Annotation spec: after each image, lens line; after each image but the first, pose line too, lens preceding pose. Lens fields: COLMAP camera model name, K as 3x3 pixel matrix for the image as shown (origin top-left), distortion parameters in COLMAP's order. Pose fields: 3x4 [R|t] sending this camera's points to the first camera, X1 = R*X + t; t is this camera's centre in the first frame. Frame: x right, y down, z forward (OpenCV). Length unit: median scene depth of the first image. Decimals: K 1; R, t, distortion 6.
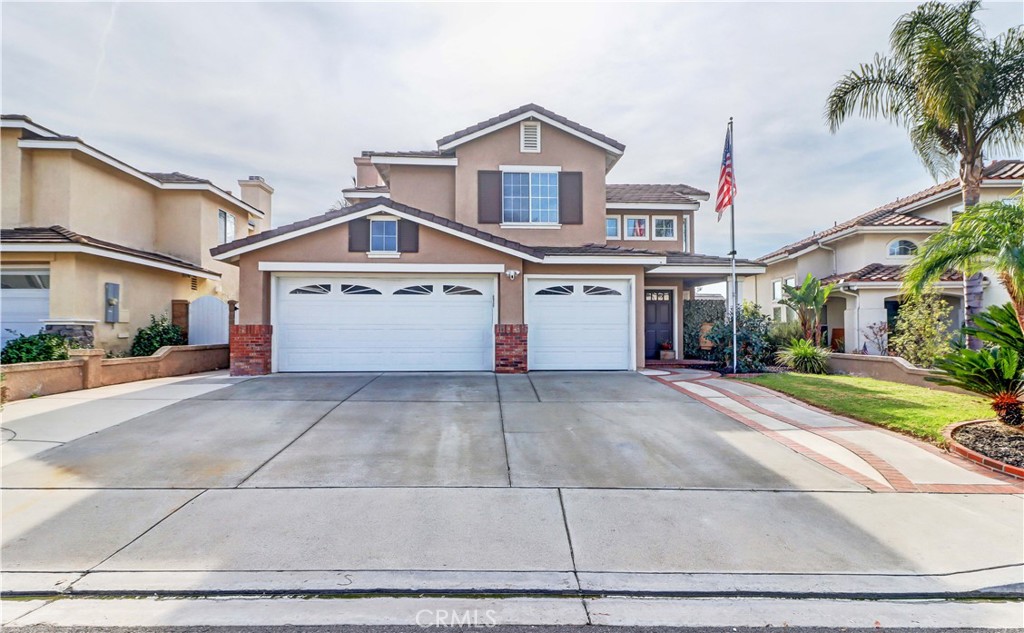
lens RADIAL K [[524.0, 0, 508.7], [0, 524.0, 325.3], [0, 0, 1]] dist [0.031902, 0.000485]
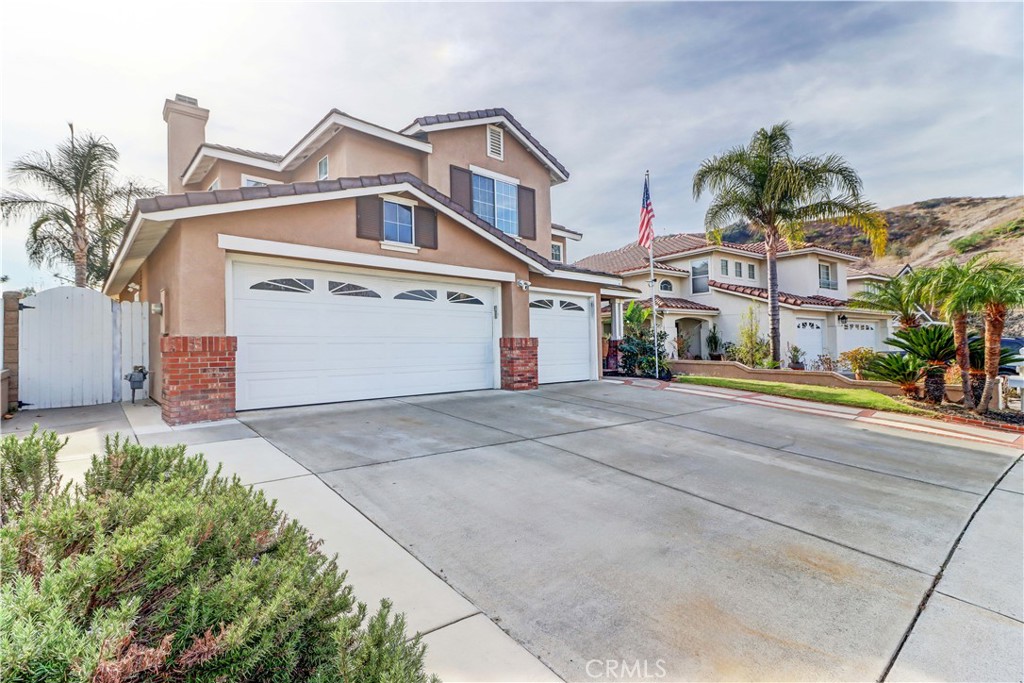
lens RADIAL K [[473.5, 0, 512.6], [0, 473.5, 336.6], [0, 0, 1]] dist [0.002768, -0.001029]
pose [[0.777406, 0.005366, 0.628976, -0.529336], [-0.006473, 0.999979, -0.000531, -0.003038], [-0.628966, -0.003658, 0.777424, 0.338725]]
